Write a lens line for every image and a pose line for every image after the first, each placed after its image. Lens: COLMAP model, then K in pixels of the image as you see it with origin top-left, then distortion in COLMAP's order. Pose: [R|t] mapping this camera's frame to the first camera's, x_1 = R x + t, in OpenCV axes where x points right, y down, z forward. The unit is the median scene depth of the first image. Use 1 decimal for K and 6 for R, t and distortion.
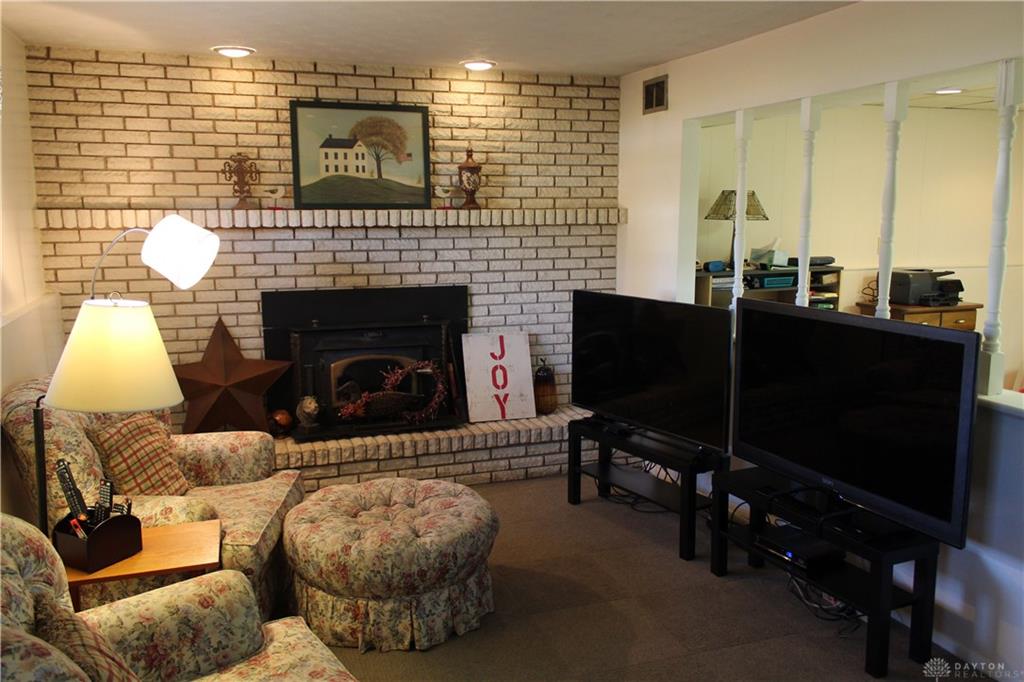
lens RADIAL K [[848.0, 0, 511.4], [0, 848.0, 339.6], [0, 0, 1]] dist [0.013575, 0.001581]
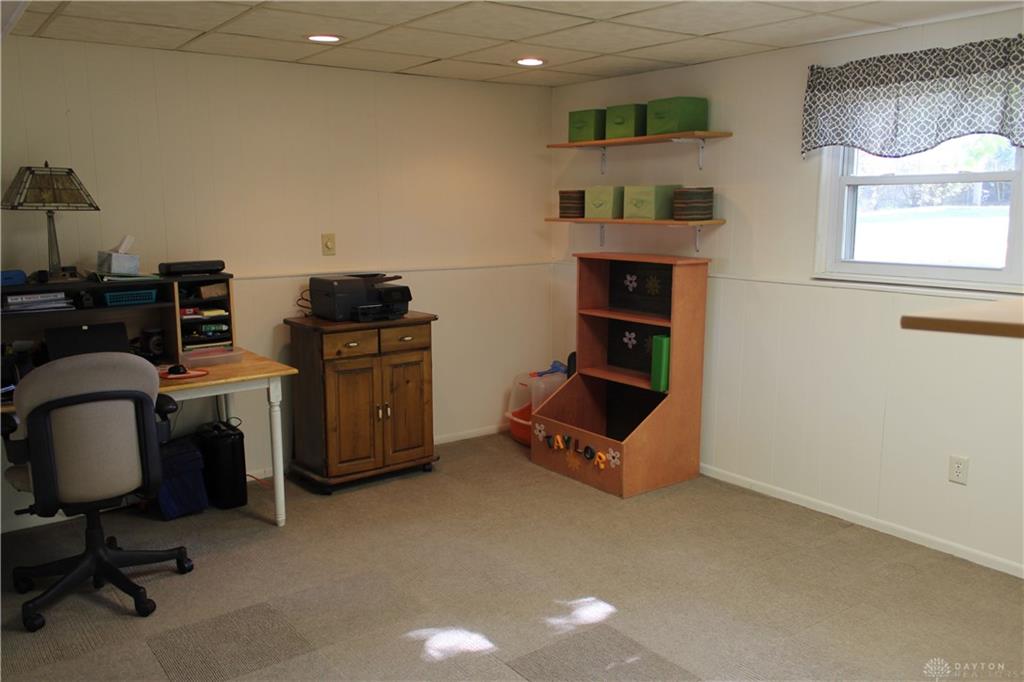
lens RADIAL K [[848.0, 0, 512.3], [0, 848.0, 342.5], [0, 0, 1]] dist [0.013575, 0.001581]
pose [[0.954146, -0.048795, 0.295337, 0.390193], [0.047148, 0.998807, 0.012700, -0.023279], [-0.295604, 0.001807, 0.955309, 0.214475]]
